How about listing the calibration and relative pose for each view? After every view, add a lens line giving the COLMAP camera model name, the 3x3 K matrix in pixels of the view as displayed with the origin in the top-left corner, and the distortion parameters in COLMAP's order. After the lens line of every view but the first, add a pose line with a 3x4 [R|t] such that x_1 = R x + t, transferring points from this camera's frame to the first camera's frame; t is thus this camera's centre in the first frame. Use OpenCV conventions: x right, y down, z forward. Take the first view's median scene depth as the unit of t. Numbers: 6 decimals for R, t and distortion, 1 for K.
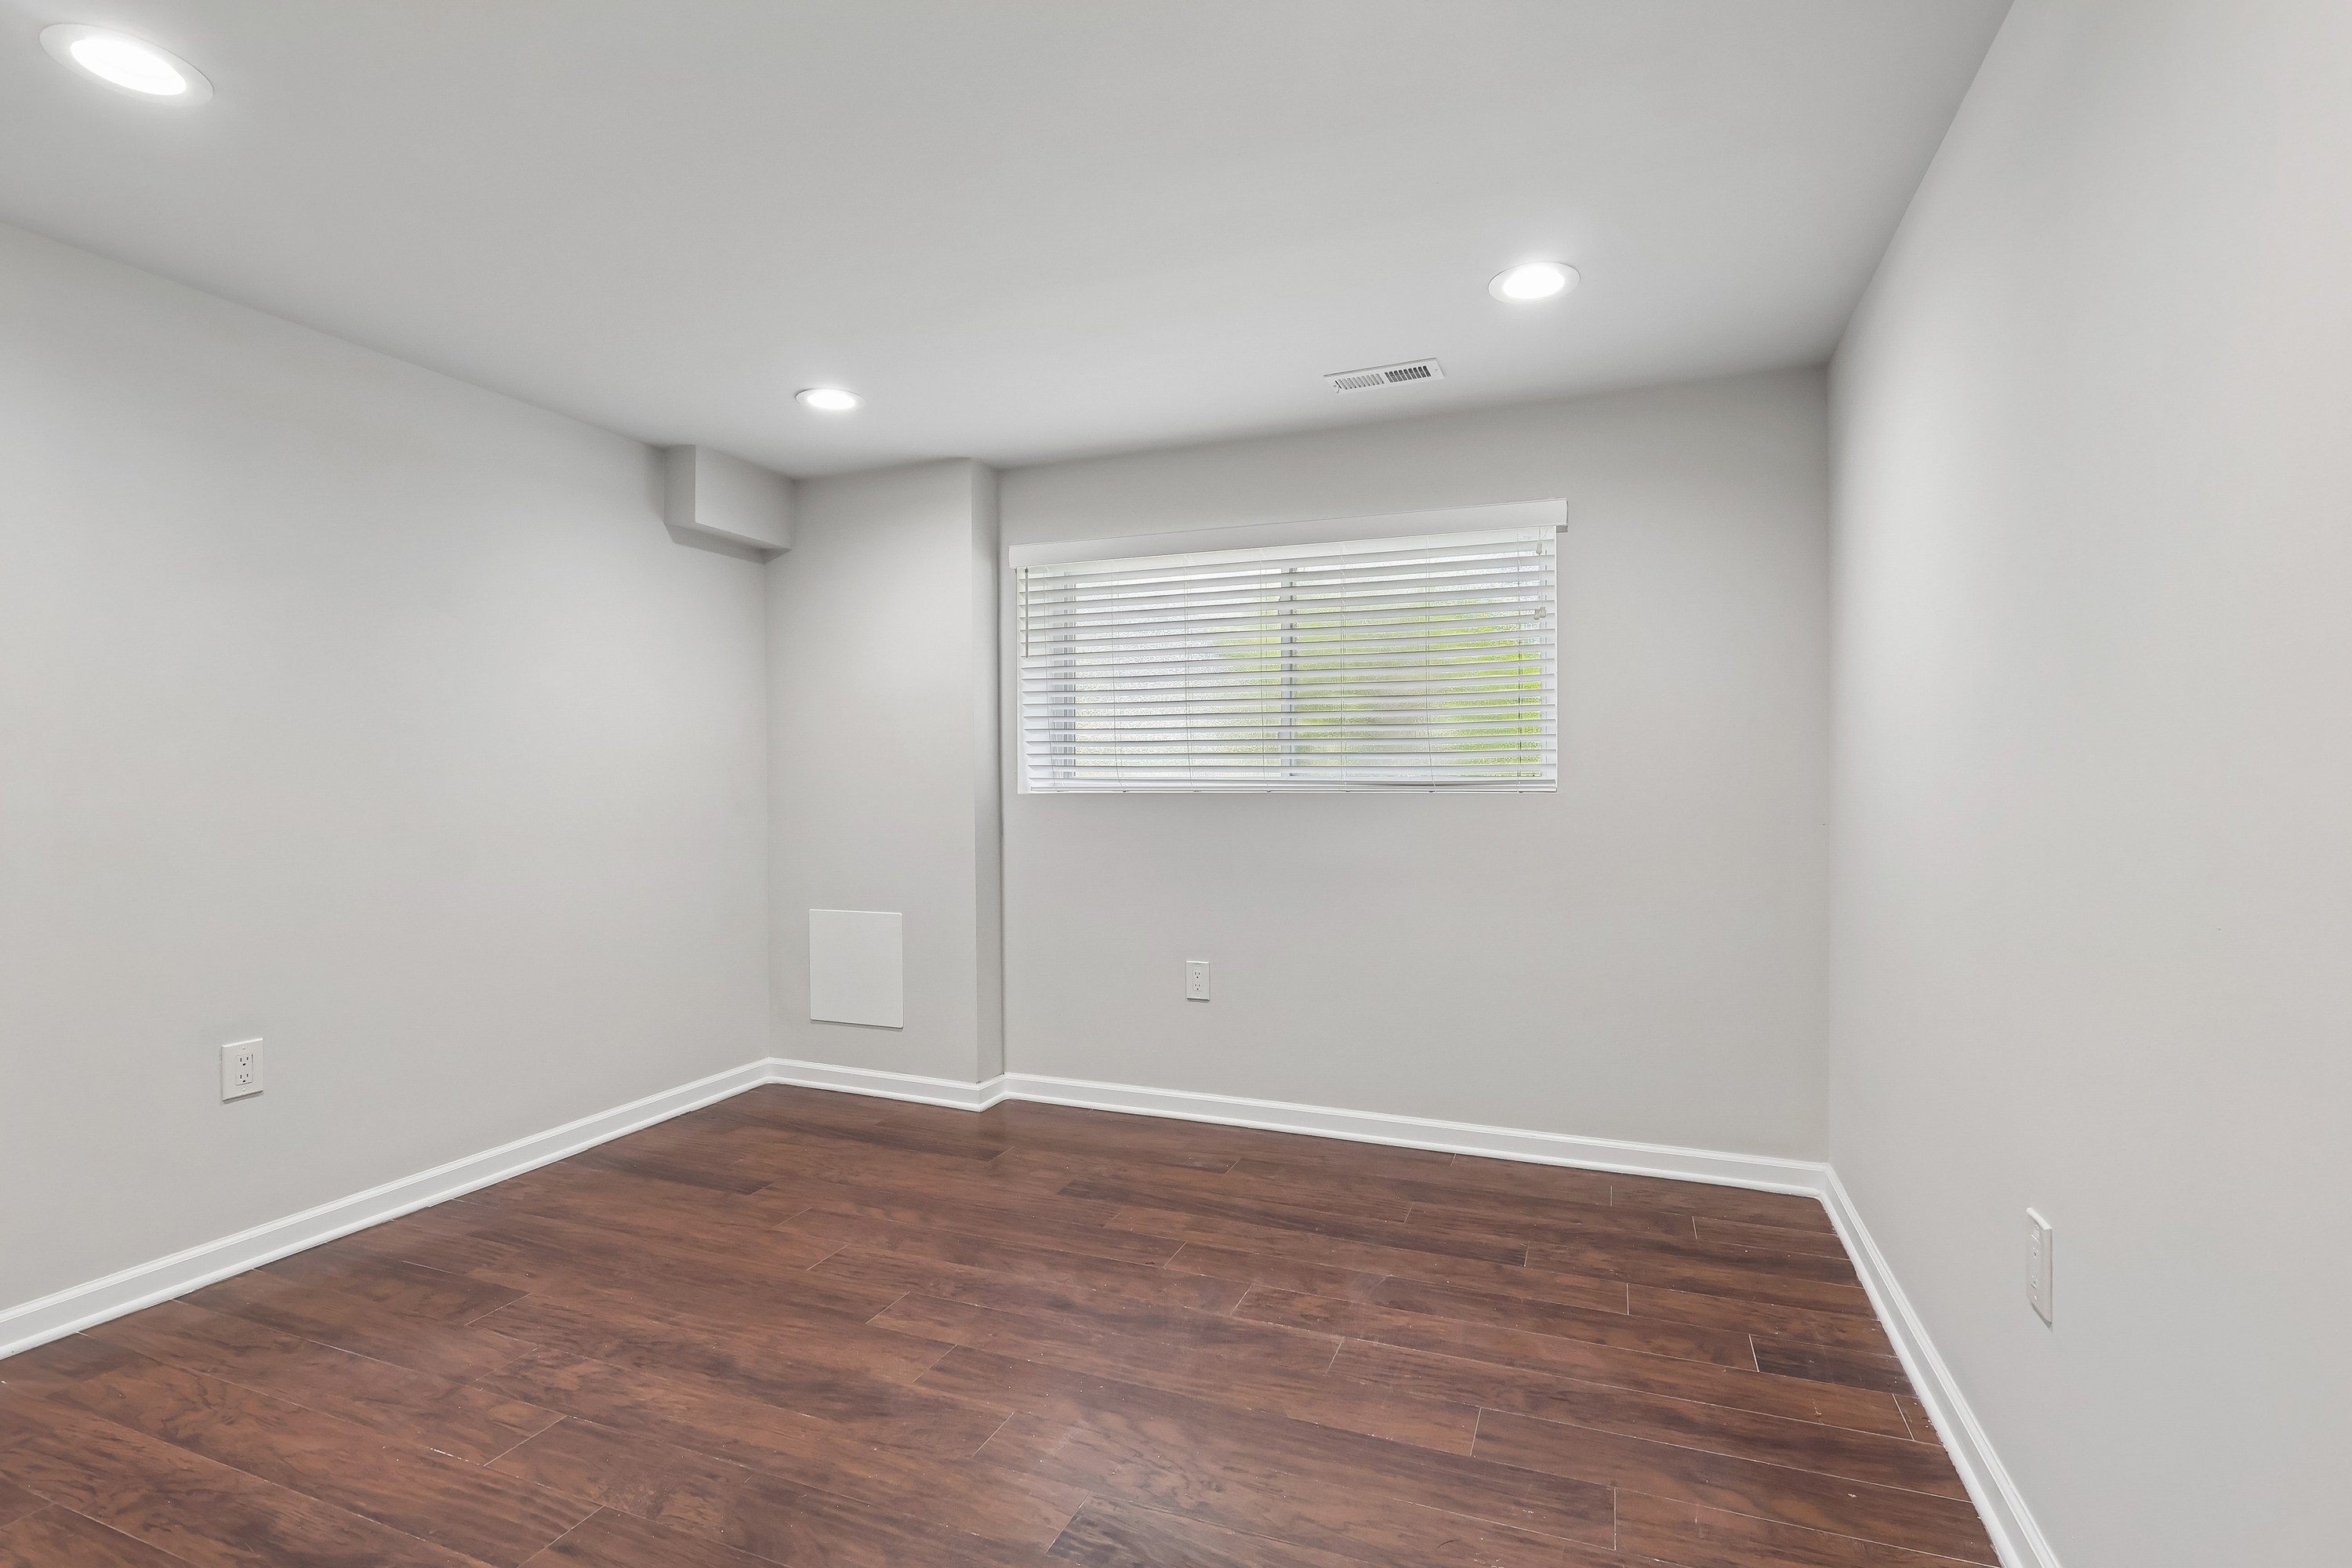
lens RADIAL K [[1098.4, 0, 1170.5], [0, 1098.4, 785.9], [0, 0, 1]] dist [-0.001810, 0.000600]
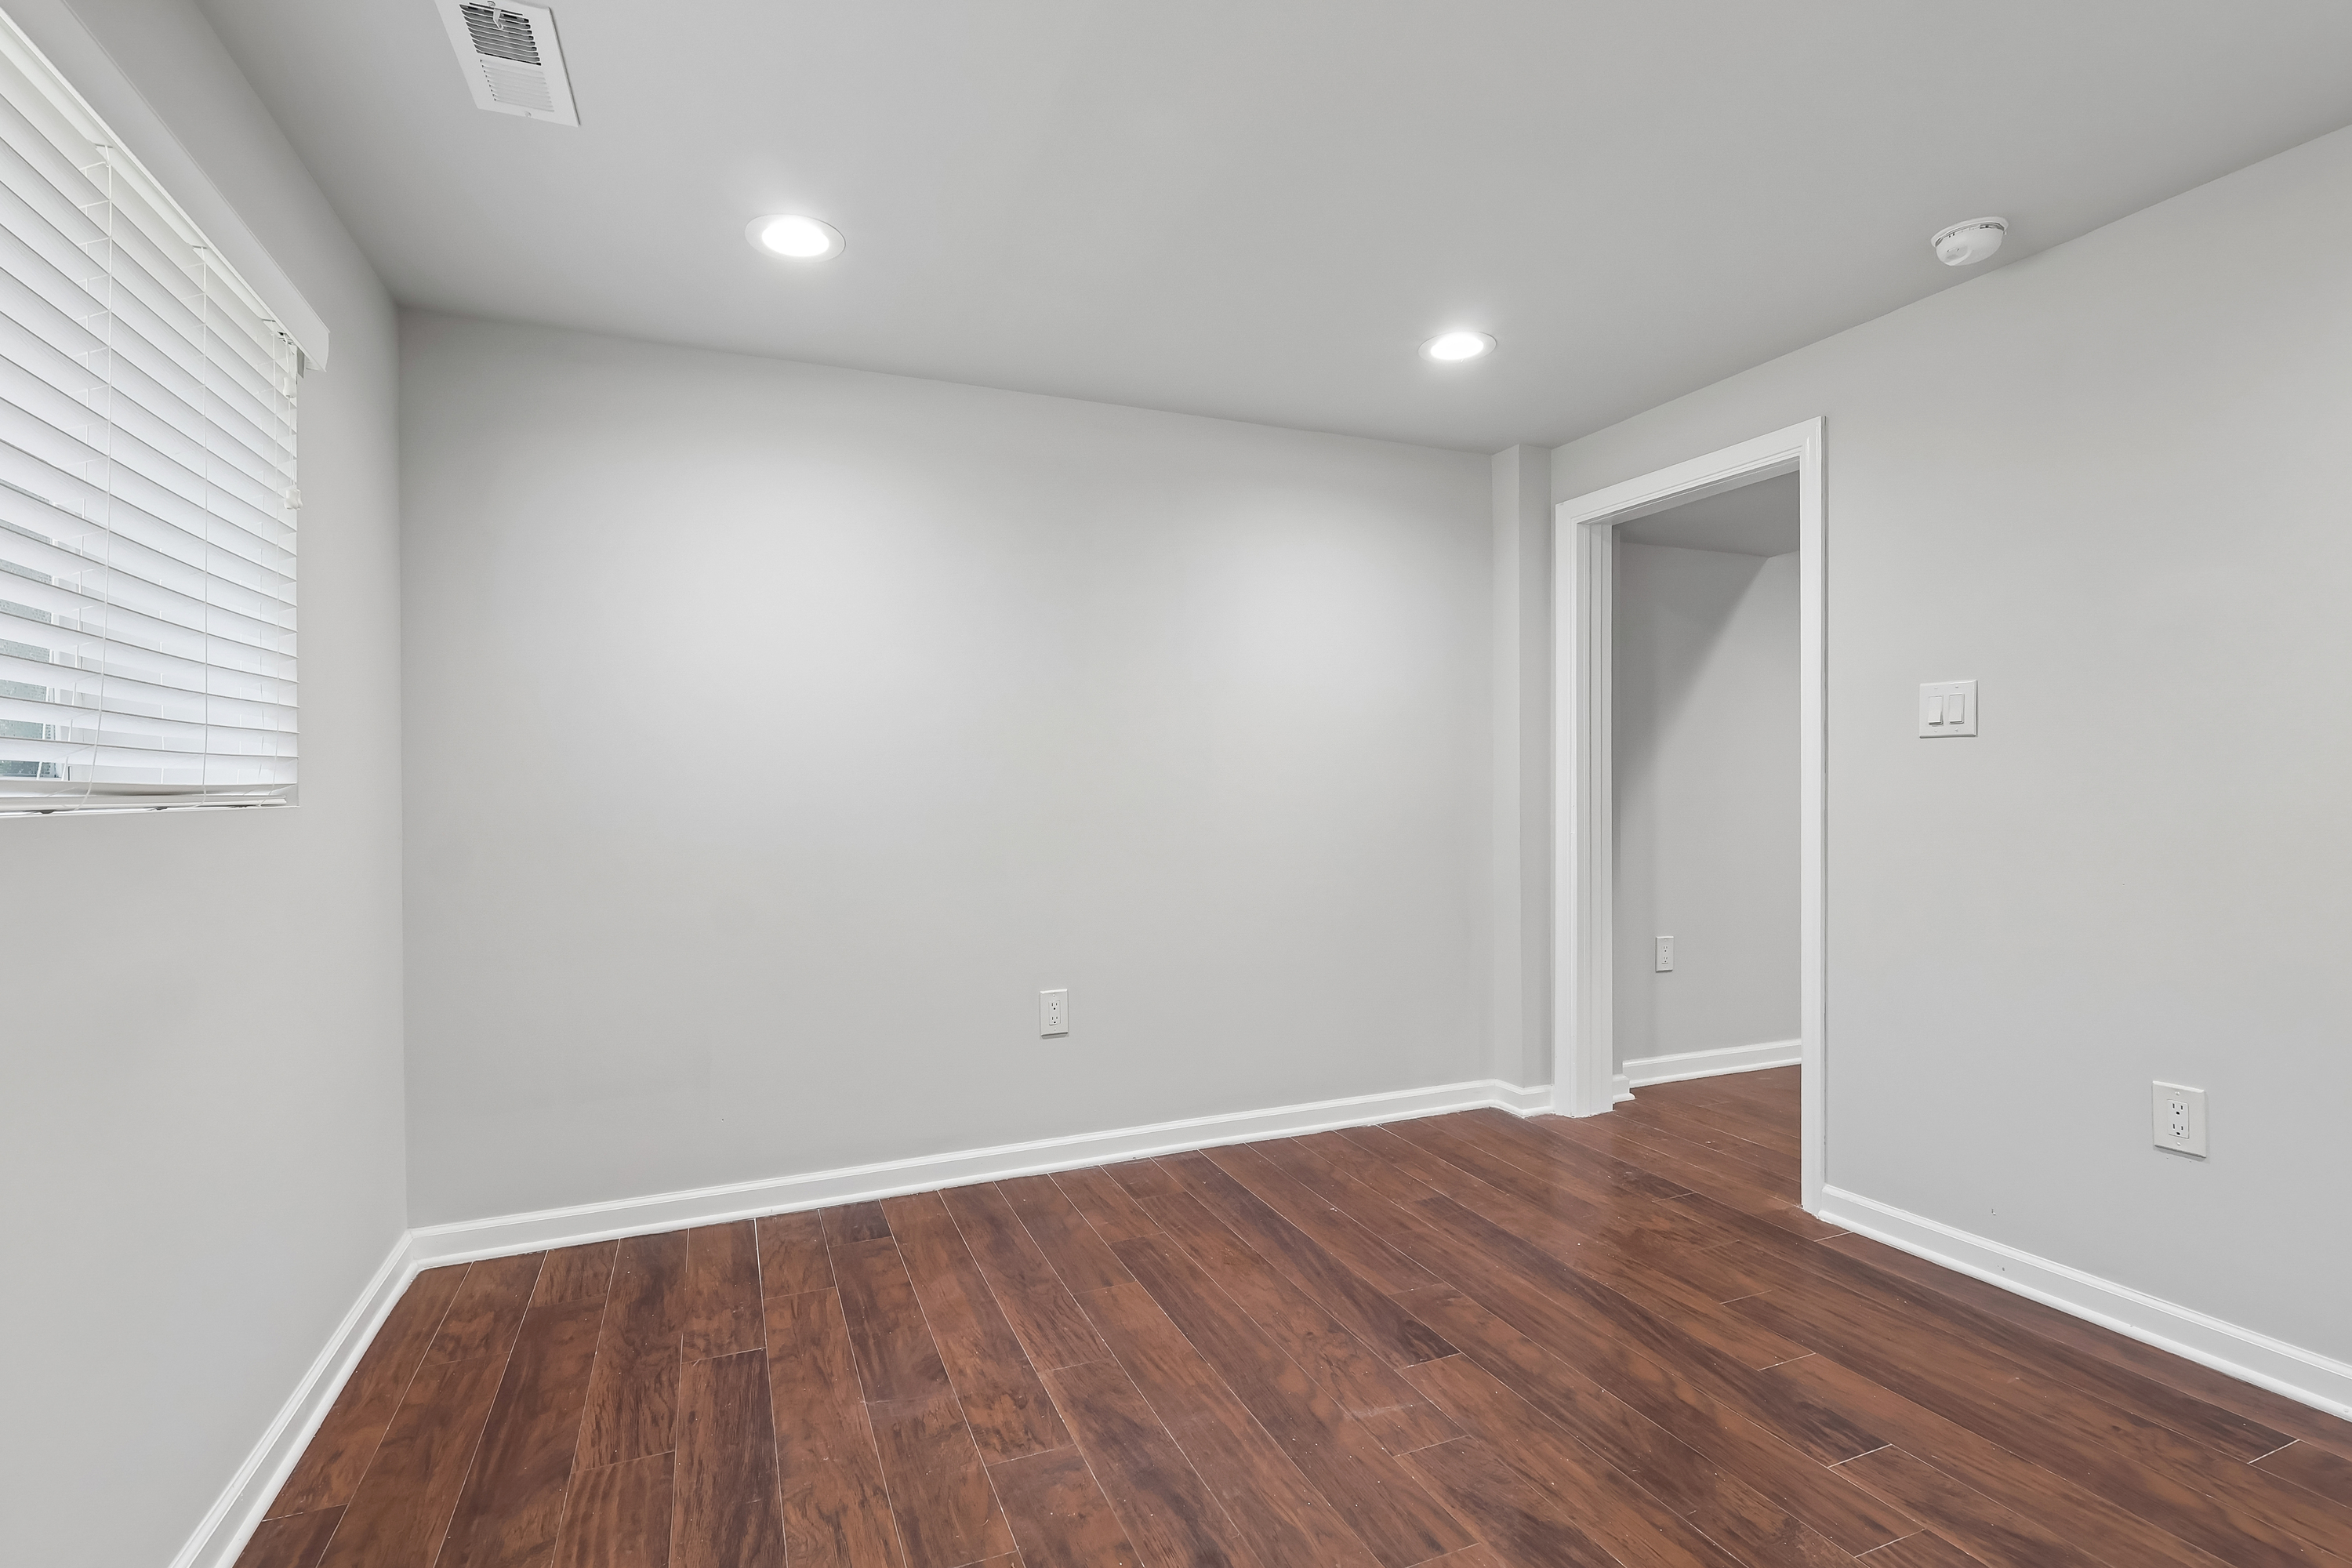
lens RADIAL K [[1098.4, 0, 1170.5], [0, 1098.4, 785.9], [0, 0, 1]] dist [-0.001810, 0.000600]
pose [[-0.700029, 0.009926, 0.714045, -0.642972], [0.012395, 0.999922, -0.001748, 0.002592], [-0.714007, 0.007627, -0.700097, 1.692148]]
